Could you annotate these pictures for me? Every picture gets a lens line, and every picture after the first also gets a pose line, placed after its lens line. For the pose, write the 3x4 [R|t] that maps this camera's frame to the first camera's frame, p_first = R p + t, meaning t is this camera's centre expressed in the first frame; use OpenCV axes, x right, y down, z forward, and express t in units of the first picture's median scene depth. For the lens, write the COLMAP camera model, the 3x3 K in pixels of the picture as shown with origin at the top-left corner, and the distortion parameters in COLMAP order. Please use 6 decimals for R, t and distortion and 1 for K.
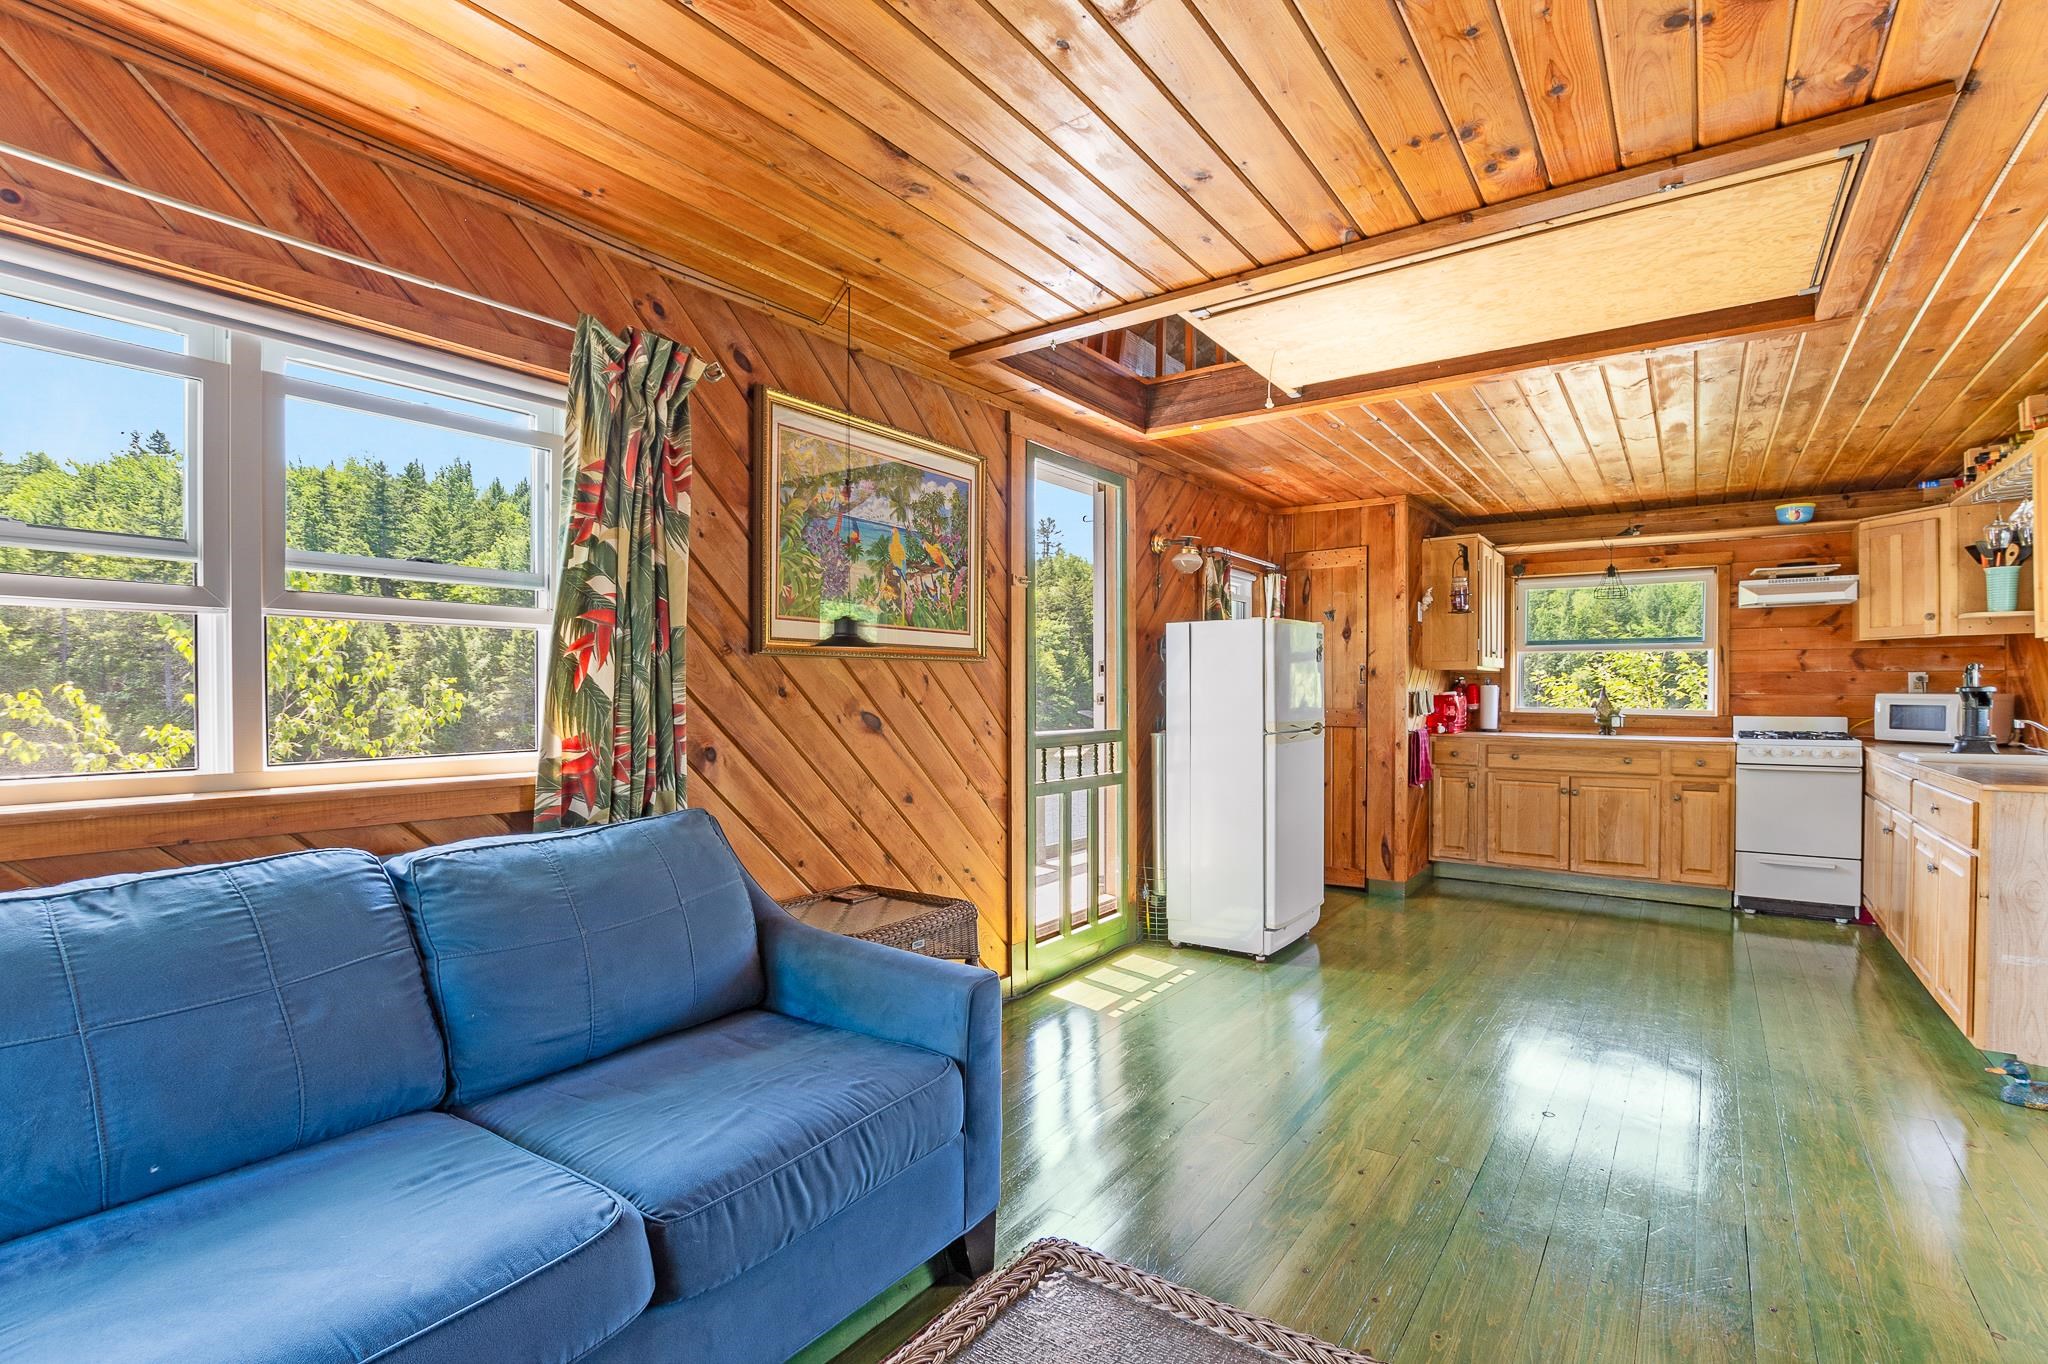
lens RADIAL K [[938.3, 0, 1033.7], [0, 938.3, 699.9], [0, 0, 1]] dist [-0.012999, 0.000421]
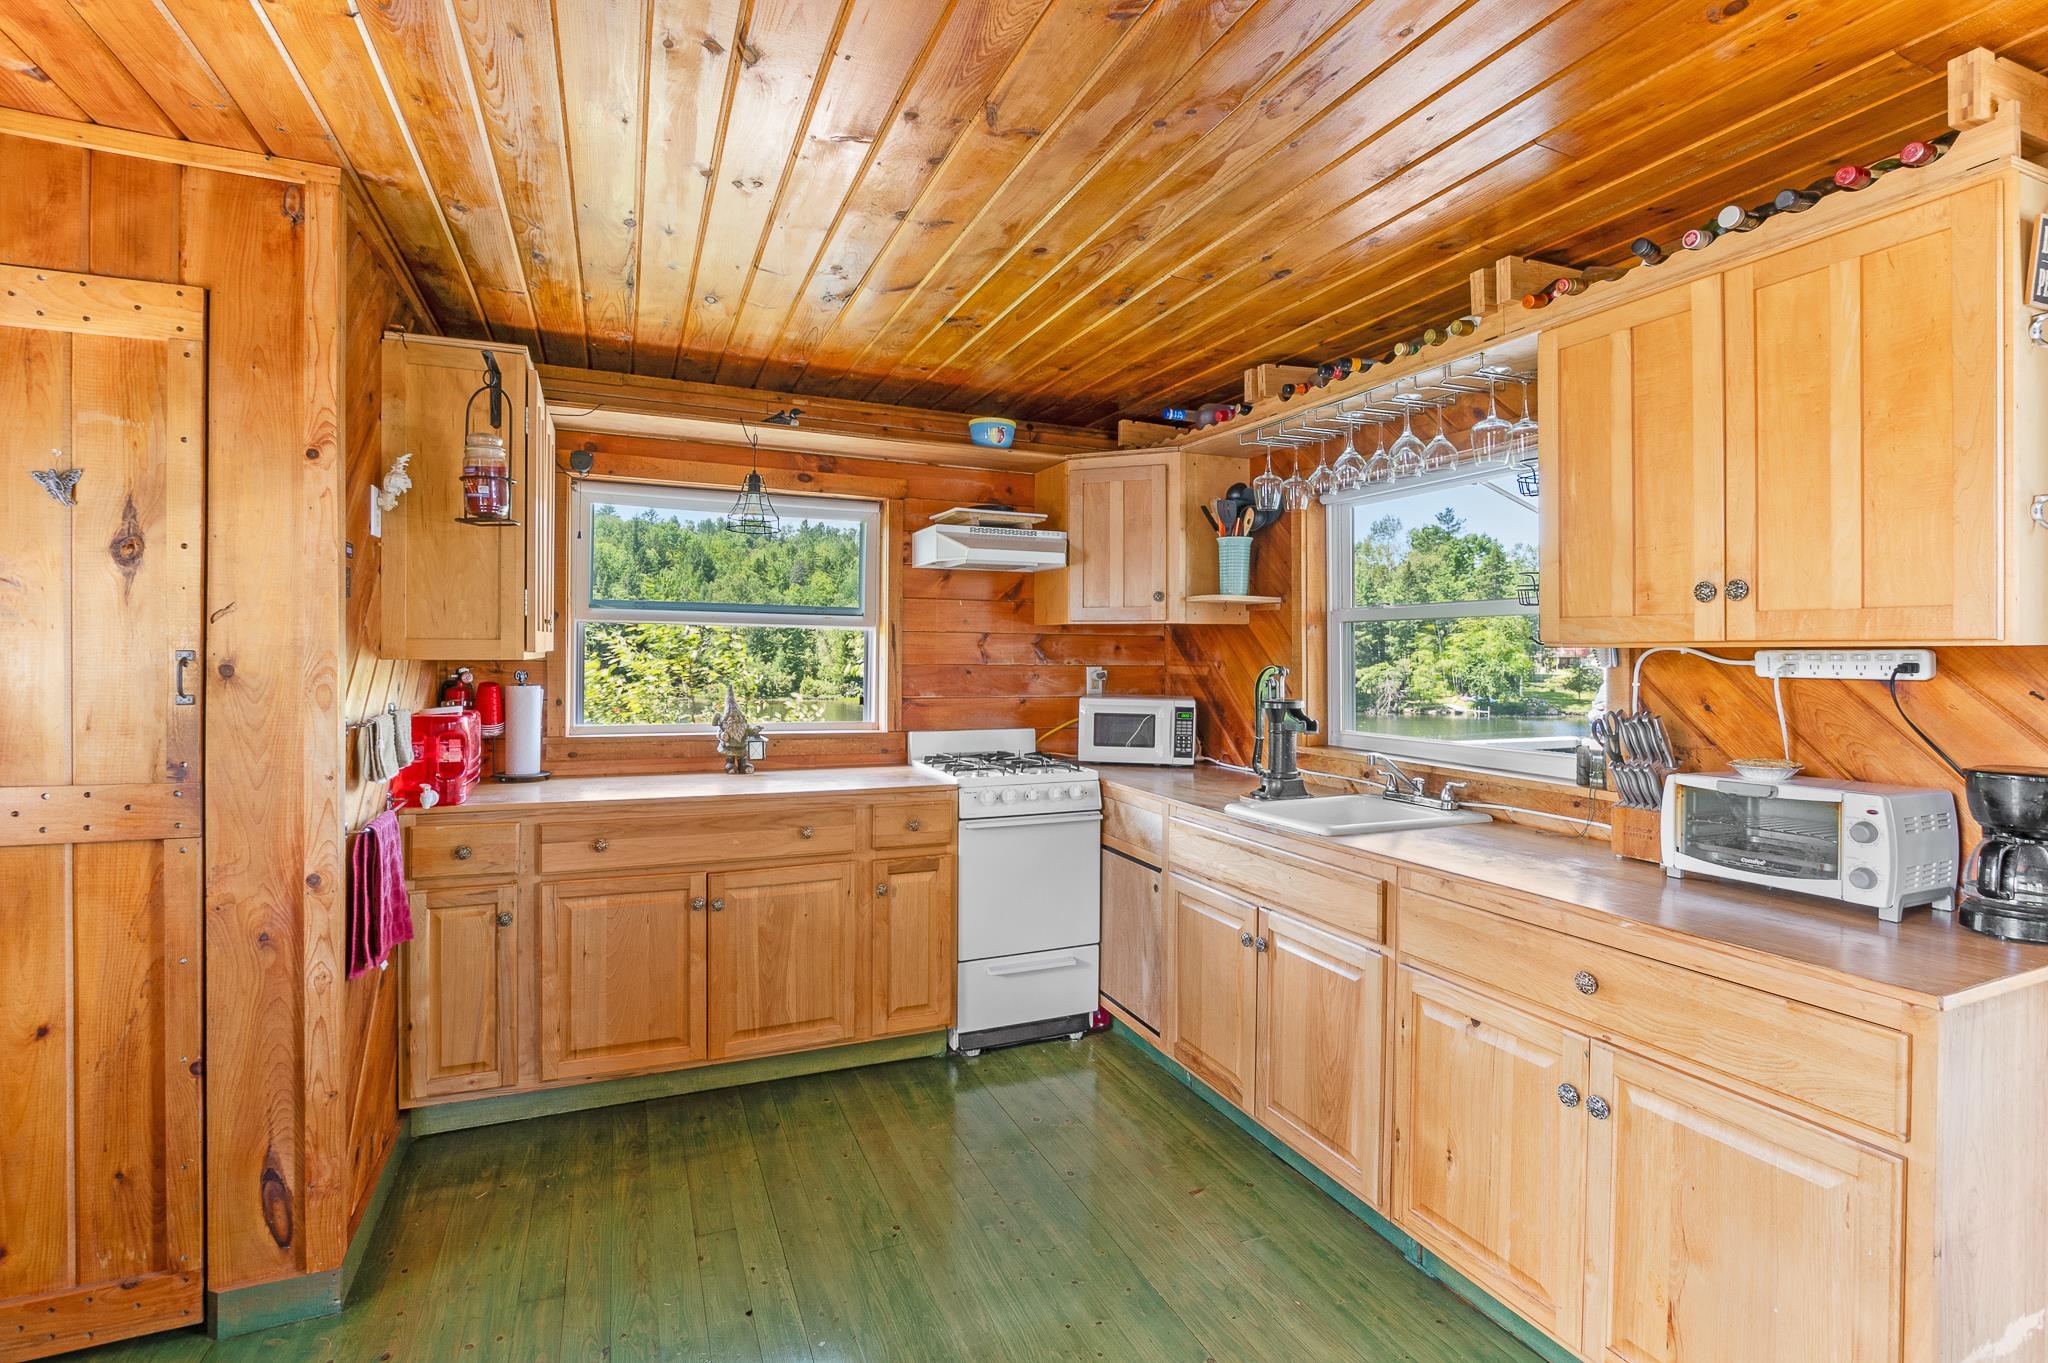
lens RADIAL K [[963.6, 0, 1035.5], [0, 963.6, 663.4], [0, 0, 1]] dist [-0.009533, -0.000690]
pose [[0.518575, -0.003416, 0.855025, 0.346819], [0.000640, 0.999993, 0.003608, -0.052212], [-0.855032, -0.001324, 0.518574, 0.906788]]
